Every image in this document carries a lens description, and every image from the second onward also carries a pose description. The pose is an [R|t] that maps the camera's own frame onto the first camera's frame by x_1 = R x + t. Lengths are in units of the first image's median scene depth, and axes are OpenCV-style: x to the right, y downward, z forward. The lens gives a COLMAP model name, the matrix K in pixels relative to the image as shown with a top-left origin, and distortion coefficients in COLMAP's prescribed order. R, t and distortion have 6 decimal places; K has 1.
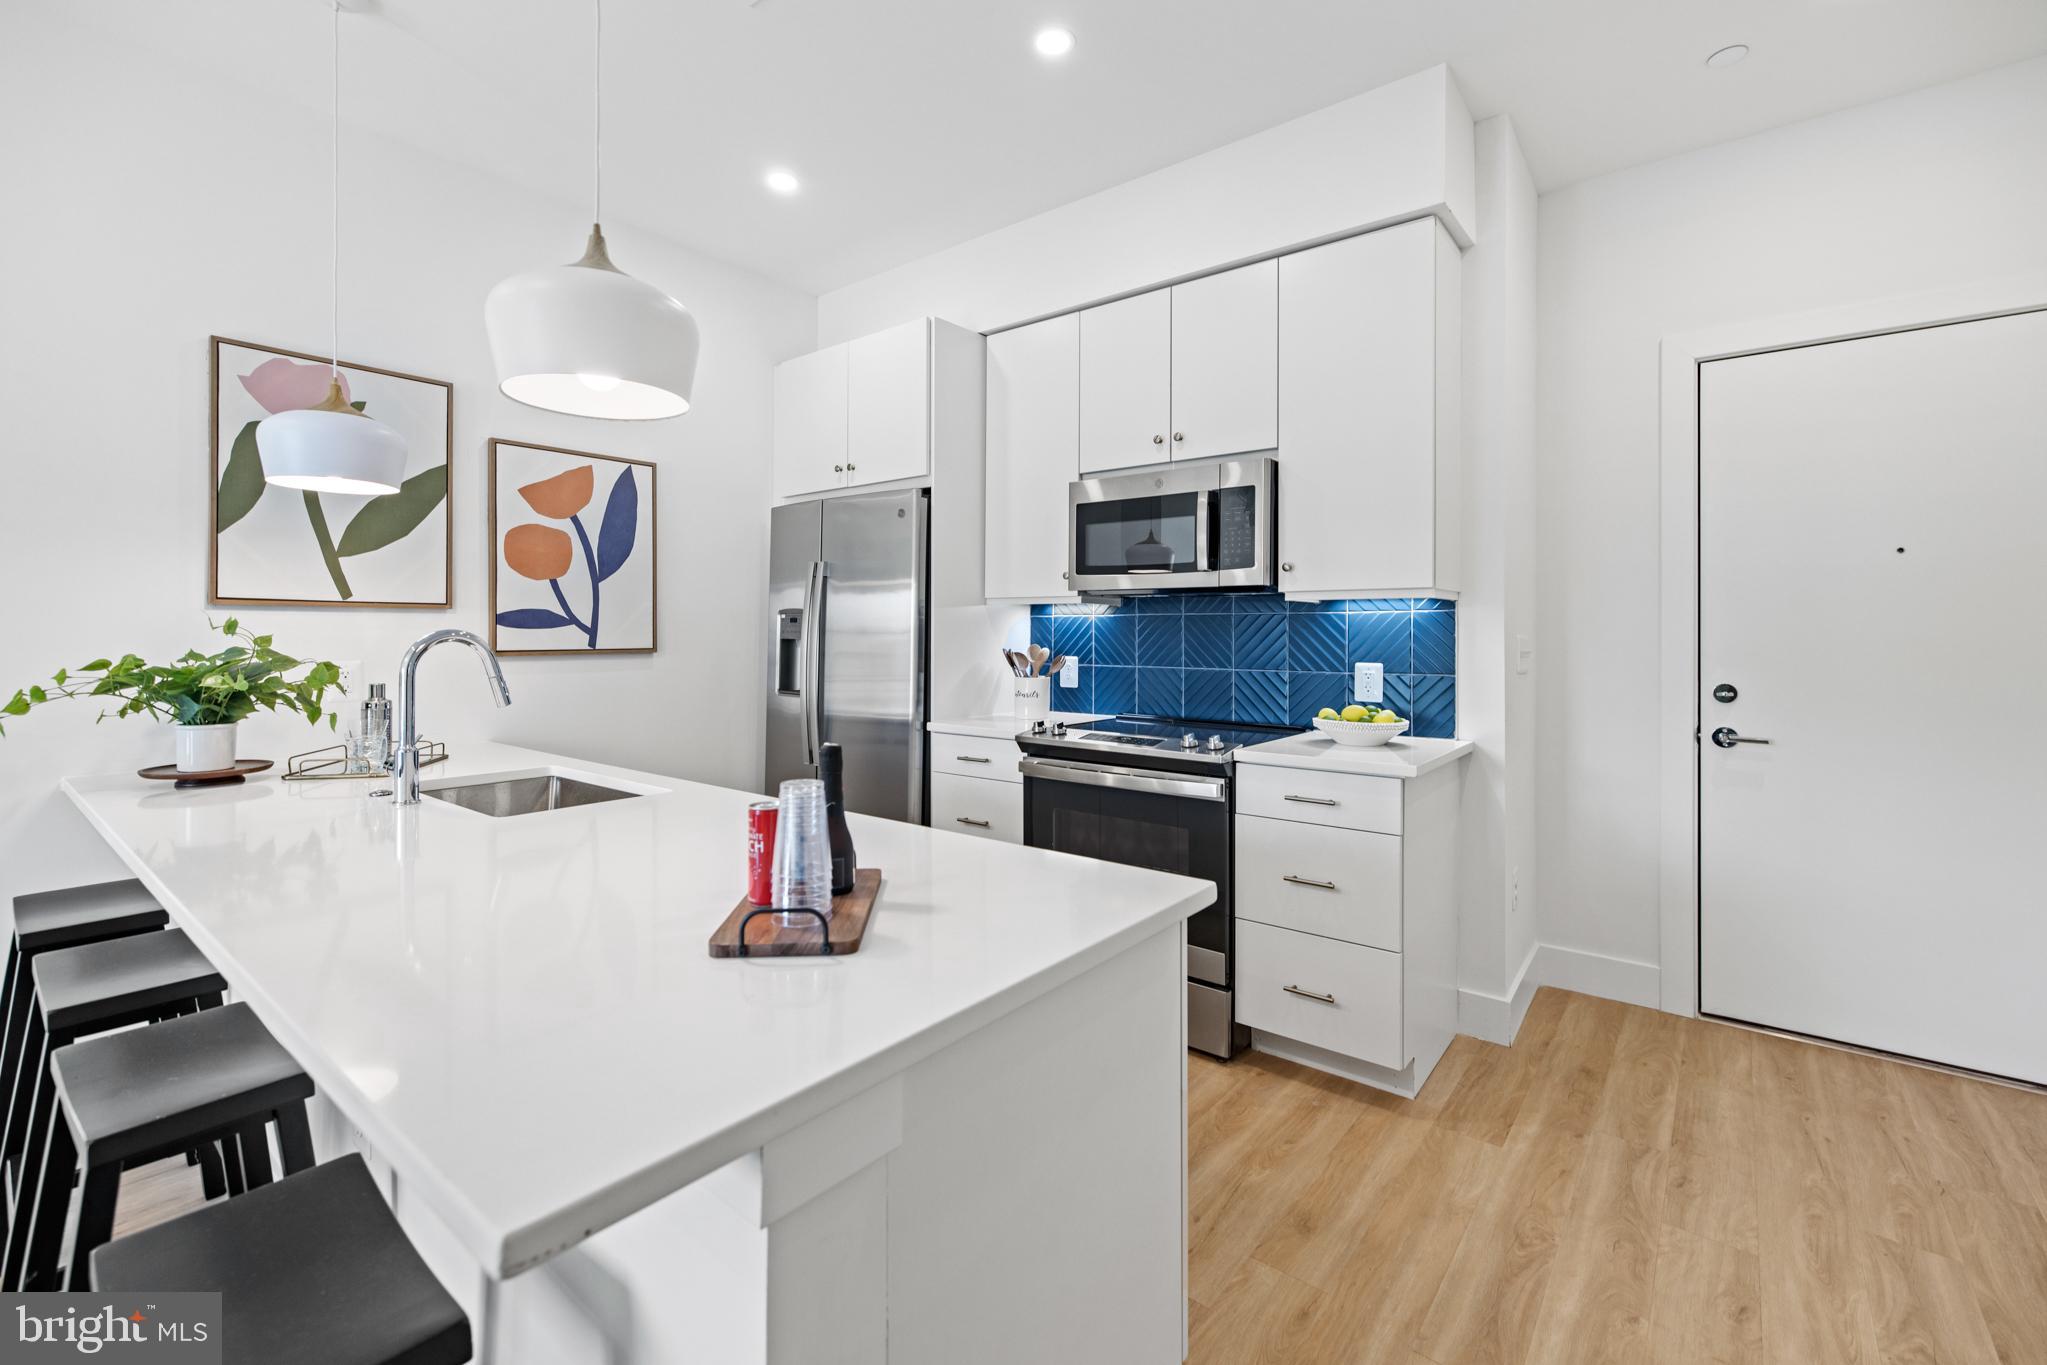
lens RADIAL K [[872.1, 0, 1023.3], [0, 872.1, 634.9], [0, 0, 1]] dist [0.001043, 0.000152]
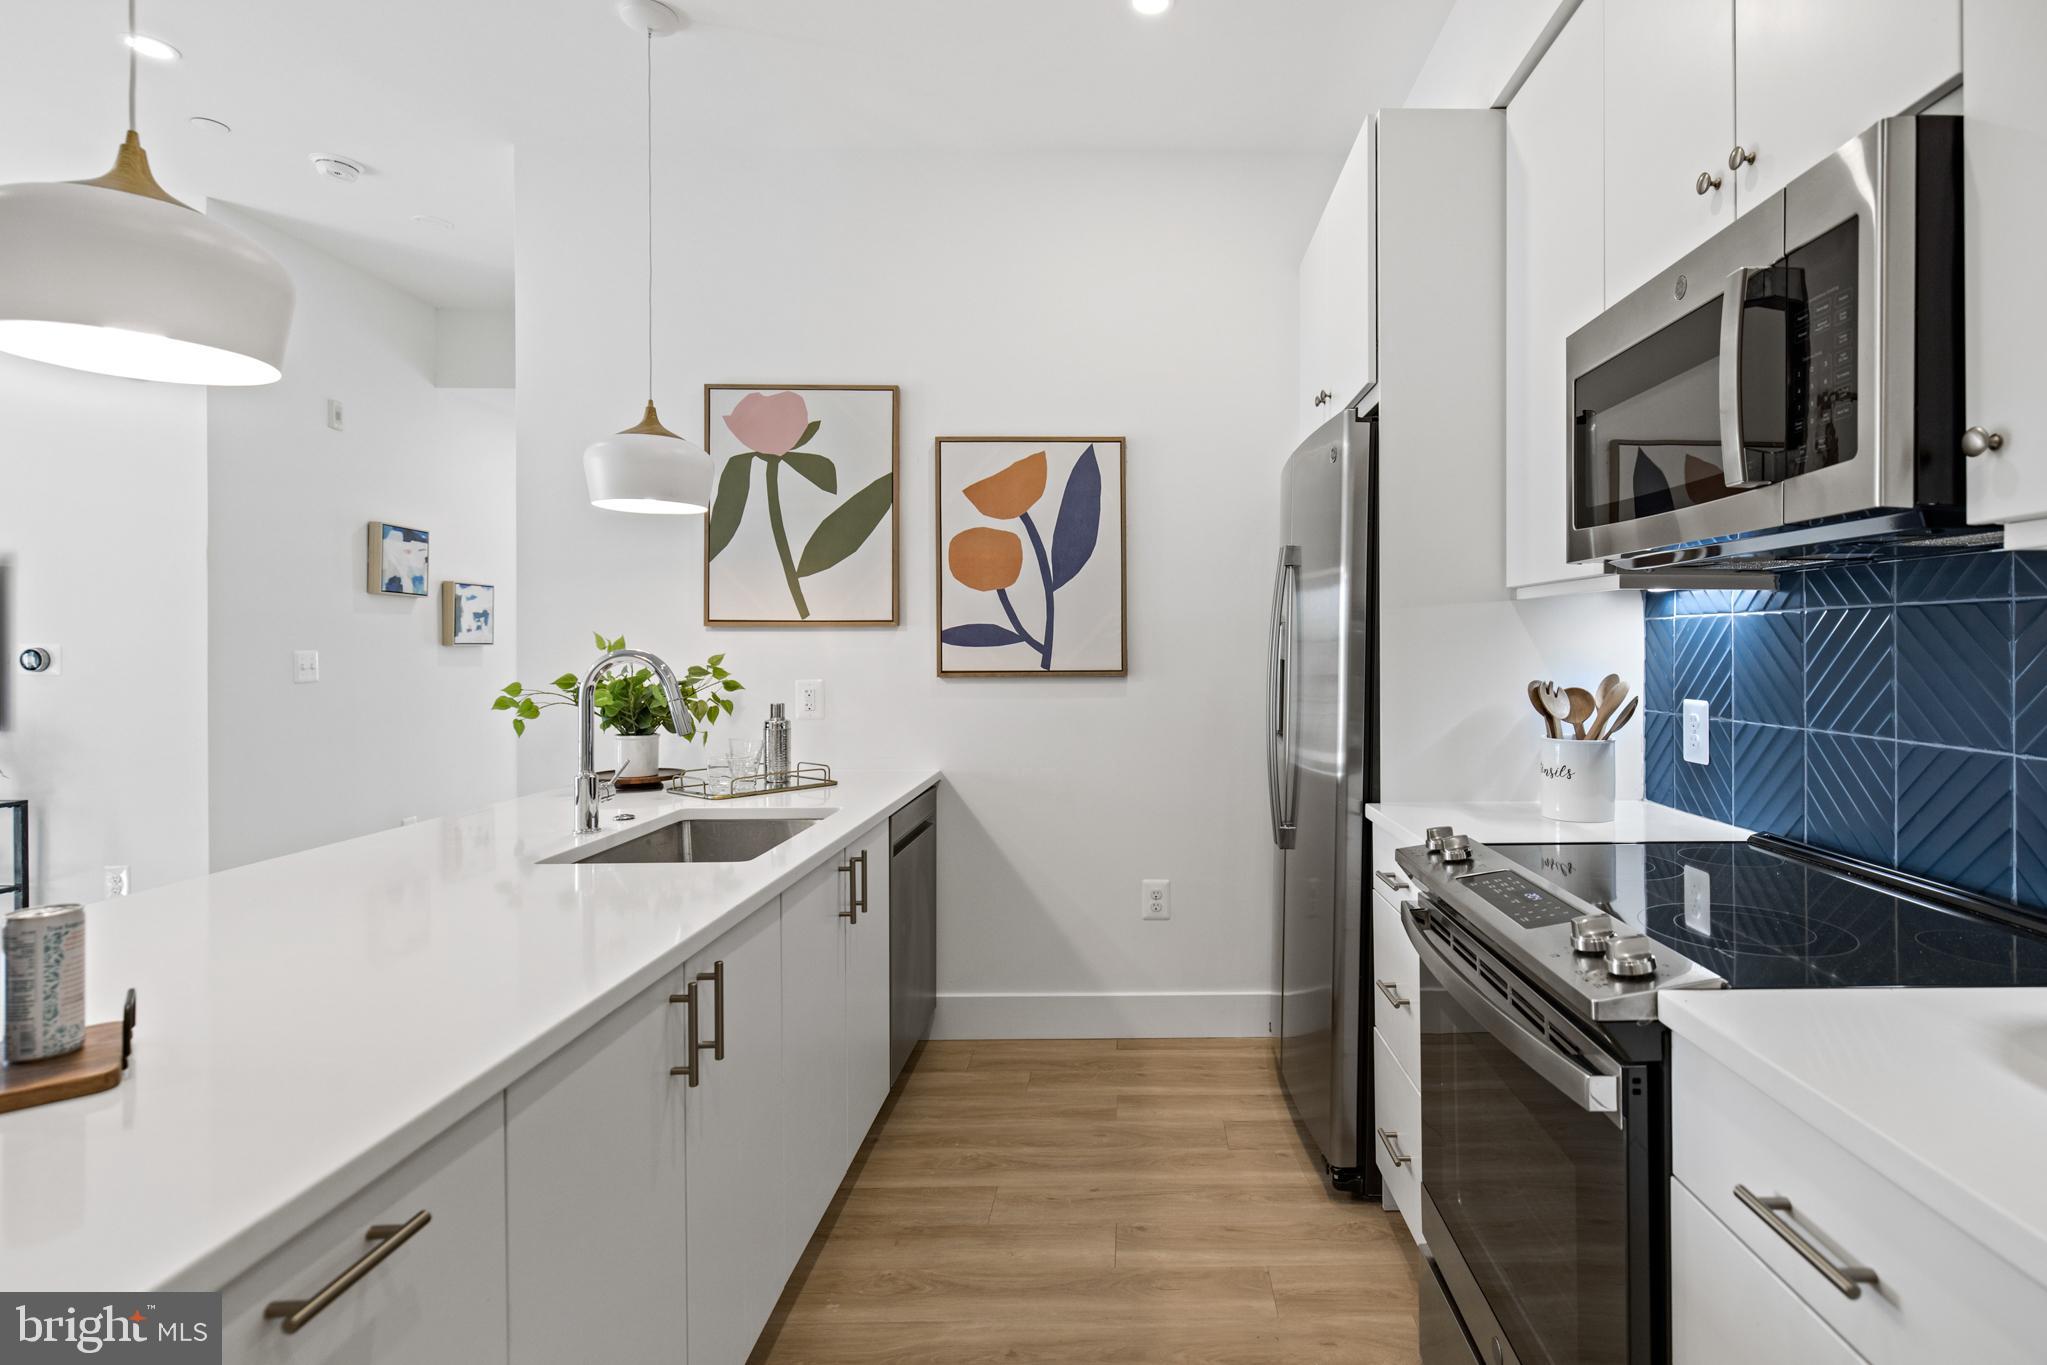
lens RADIAL K [[1020.4, 0, 1153.5], [0, 1020.4, 649.0], [0, 0, 1]] dist [0.001041, 0.000452]
pose [[0.646140, -0.000529, -0.763218, 0.329779], [0.000913, 1.000000, 0.000080, -0.004327], [0.763218, -0.000749, 0.646141, 0.457556]]
